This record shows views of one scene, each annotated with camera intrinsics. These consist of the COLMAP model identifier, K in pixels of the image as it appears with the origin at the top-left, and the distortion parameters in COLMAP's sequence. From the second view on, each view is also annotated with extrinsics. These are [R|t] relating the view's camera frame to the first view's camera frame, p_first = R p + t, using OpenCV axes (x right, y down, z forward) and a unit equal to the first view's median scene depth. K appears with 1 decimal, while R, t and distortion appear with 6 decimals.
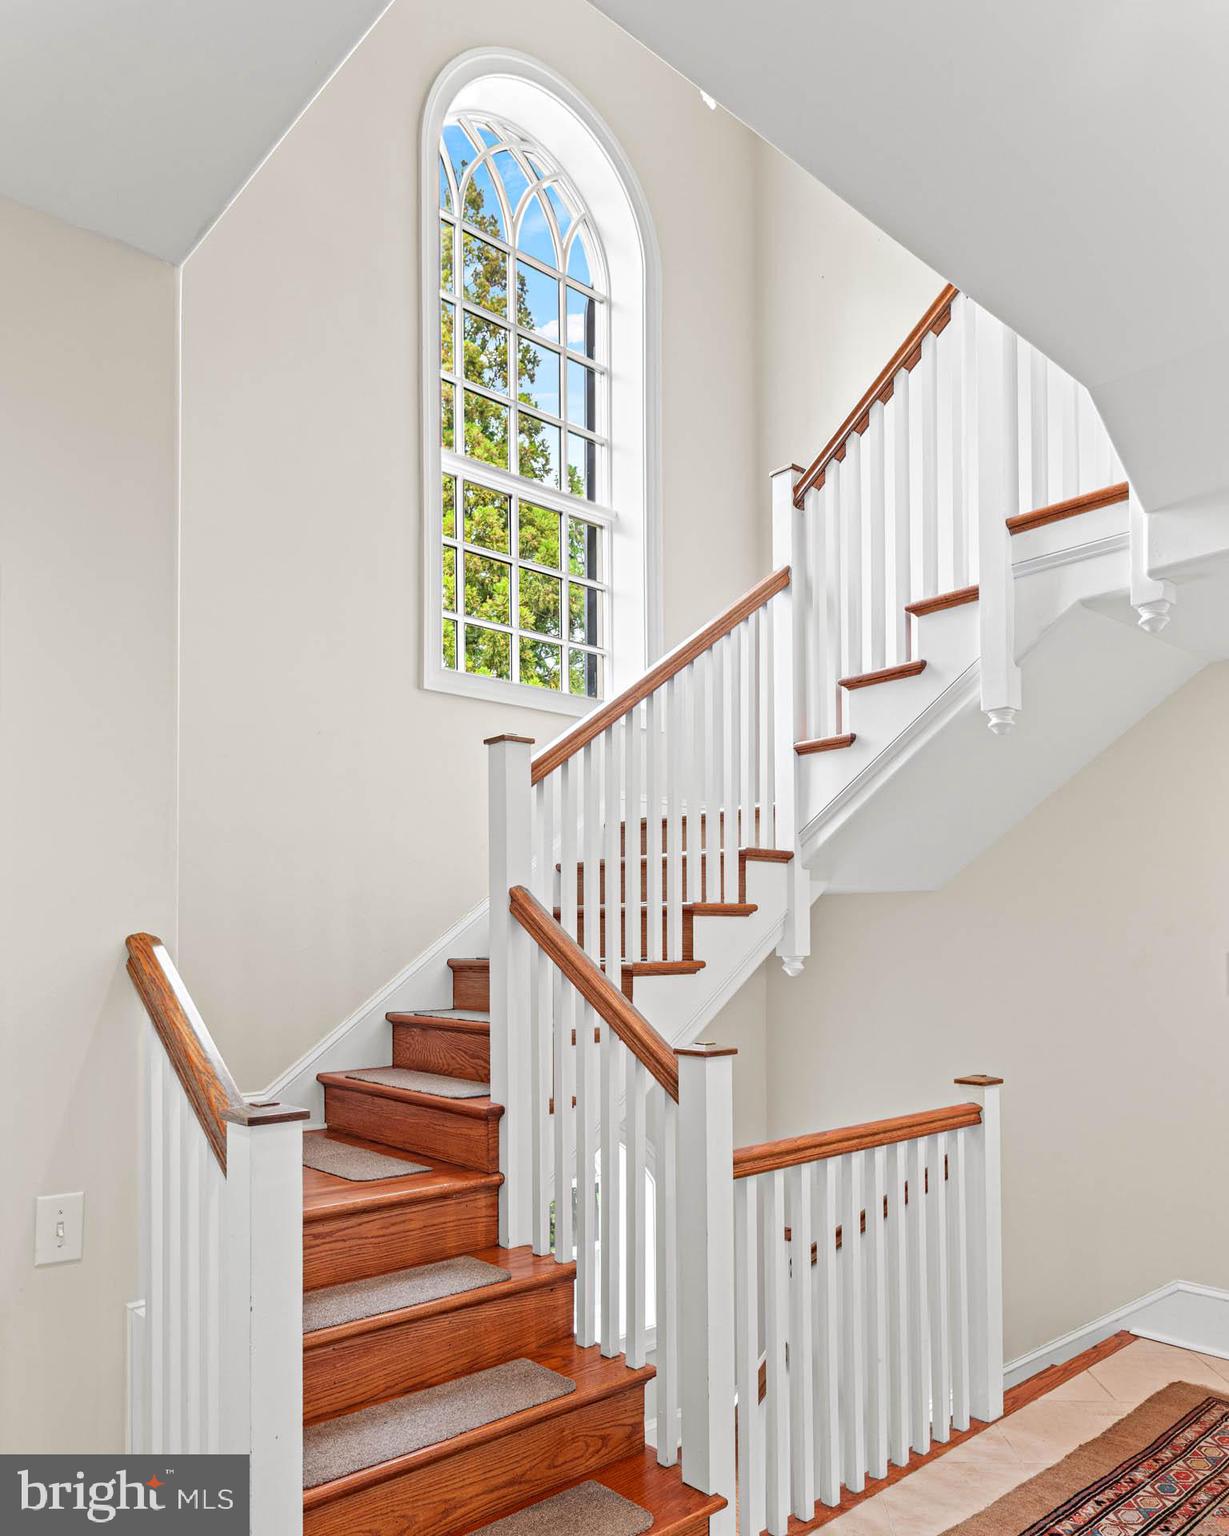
lens RADIAL K [[996.2, 0, 621.6], [0, 996.2, 770.9], [0, 0, 1]] dist [-0.006145, 0.001685]
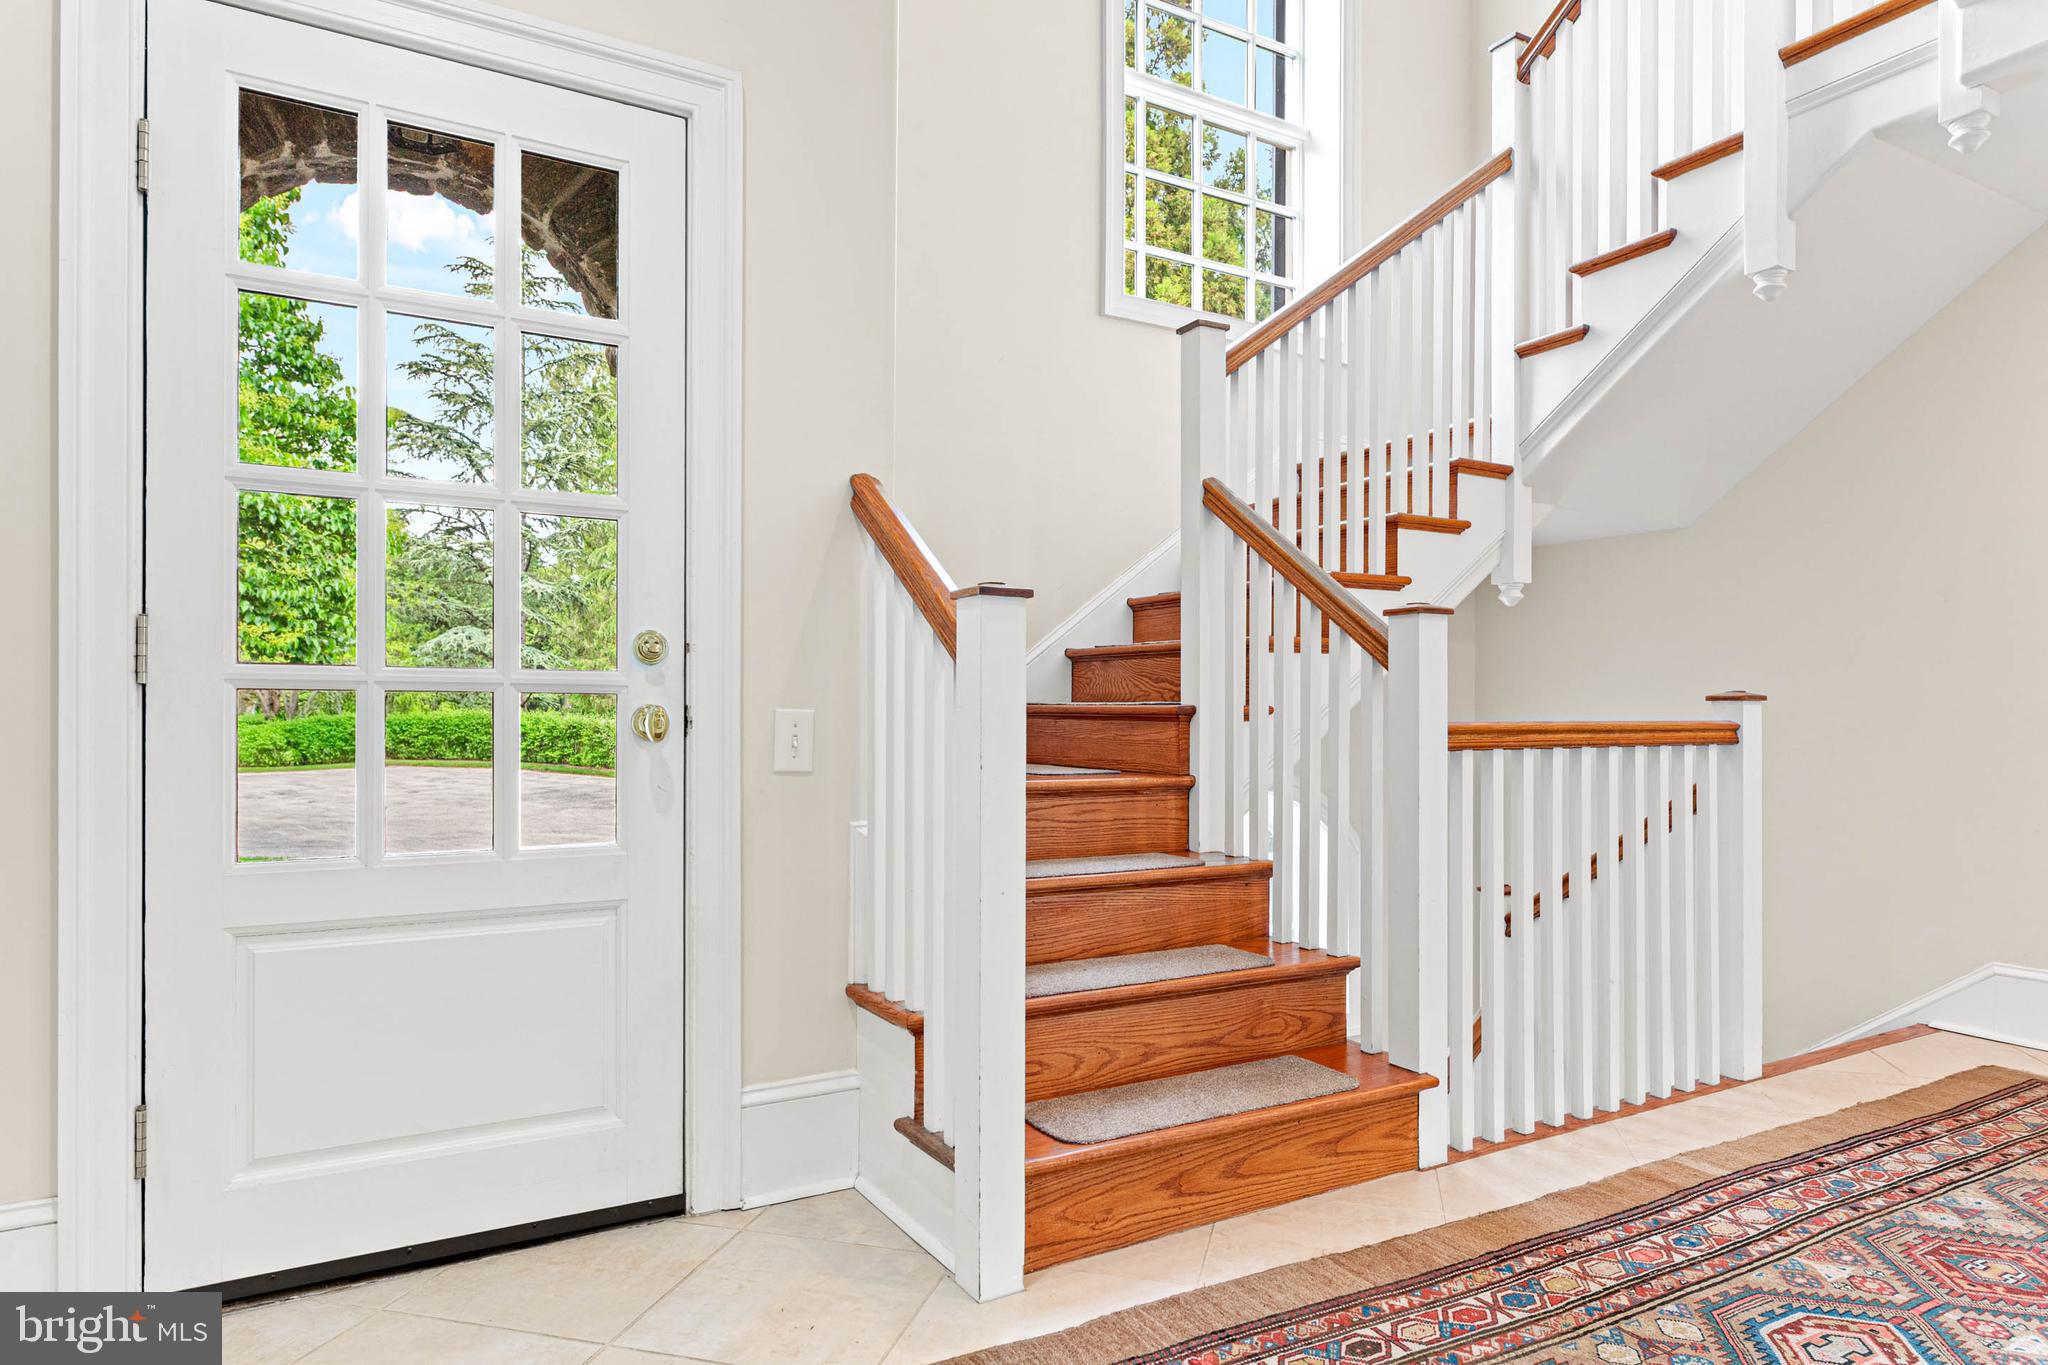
lens RADIAL K [[1185.8, 0, 1015.5], [0, 1185.8, 697.9], [0, 0, 1]] dist [0.000833, -0.002905]
pose [[0.978911, 0.007042, -0.204168, -0.052072], [-0.003672, 0.999851, 0.016882, 0.299278], [0.204256, -0.015776, 0.978790, -0.160876]]
